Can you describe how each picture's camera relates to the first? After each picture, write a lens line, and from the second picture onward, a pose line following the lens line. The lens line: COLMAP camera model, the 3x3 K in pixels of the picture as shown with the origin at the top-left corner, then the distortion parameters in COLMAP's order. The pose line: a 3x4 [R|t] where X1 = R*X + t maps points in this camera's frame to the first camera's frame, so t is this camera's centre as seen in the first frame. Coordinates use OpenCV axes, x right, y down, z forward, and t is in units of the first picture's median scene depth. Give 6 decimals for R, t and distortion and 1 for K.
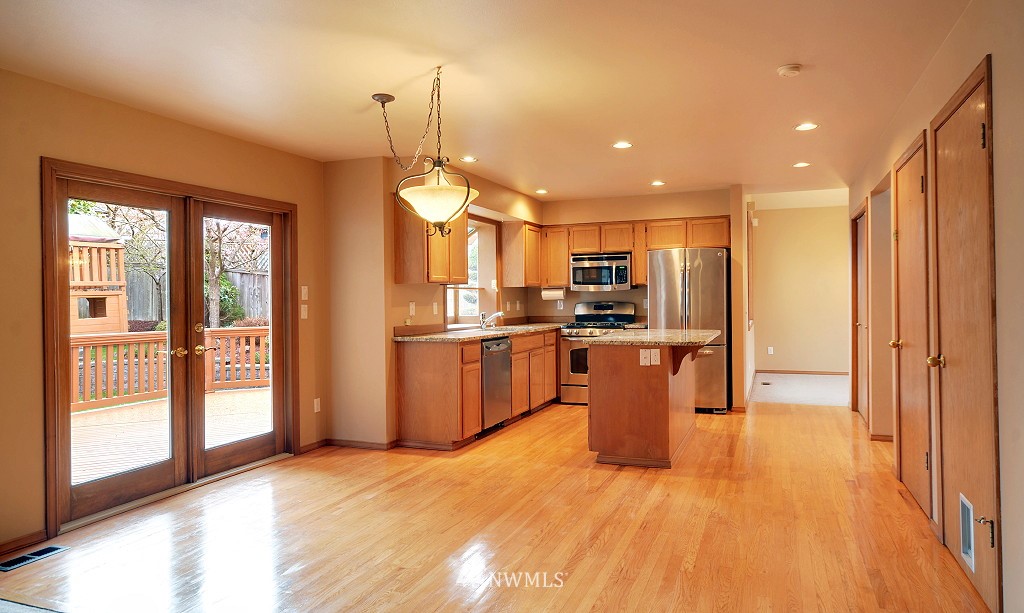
lens RADIAL K [[634.7, 0, 513.8], [0, 634.7, 305.4], [0, 0, 1]] dist [-0.003108, 0.000081]
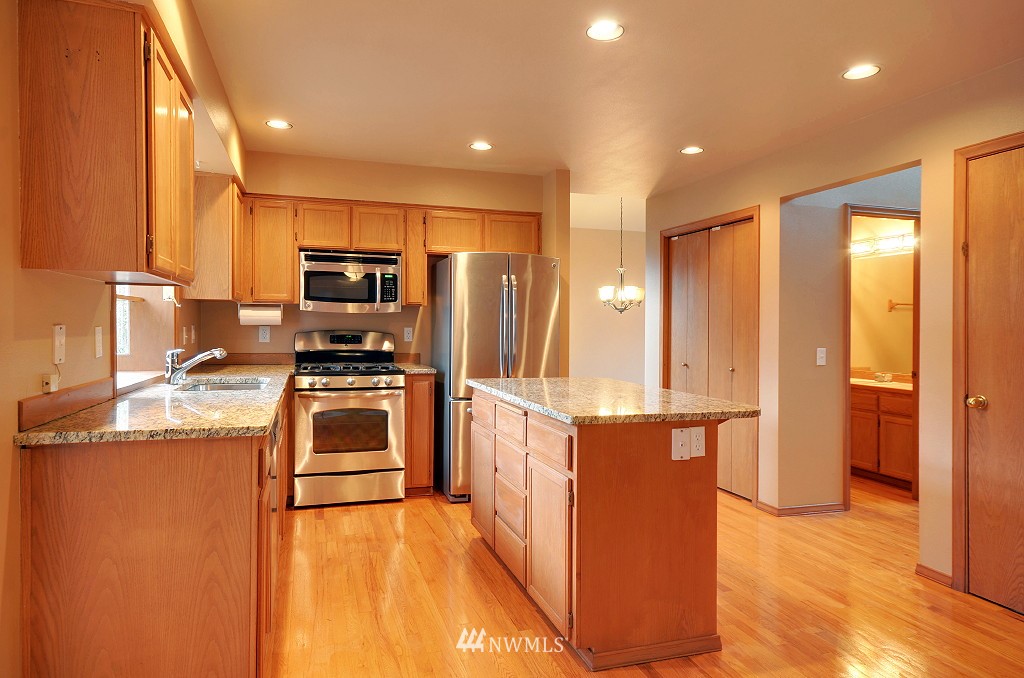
lens RADIAL K [[662.5, 0, 511.6], [0, 662.5, 337.9], [0, 0, 1]] dist [0.001359, 0.000690]
pose [[0.771914, 0.010681, 0.635637, -0.151077], [-0.015270, 0.999882, 0.001743, -0.002162], [-0.635544, -0.011052, 0.771986, 0.418004]]
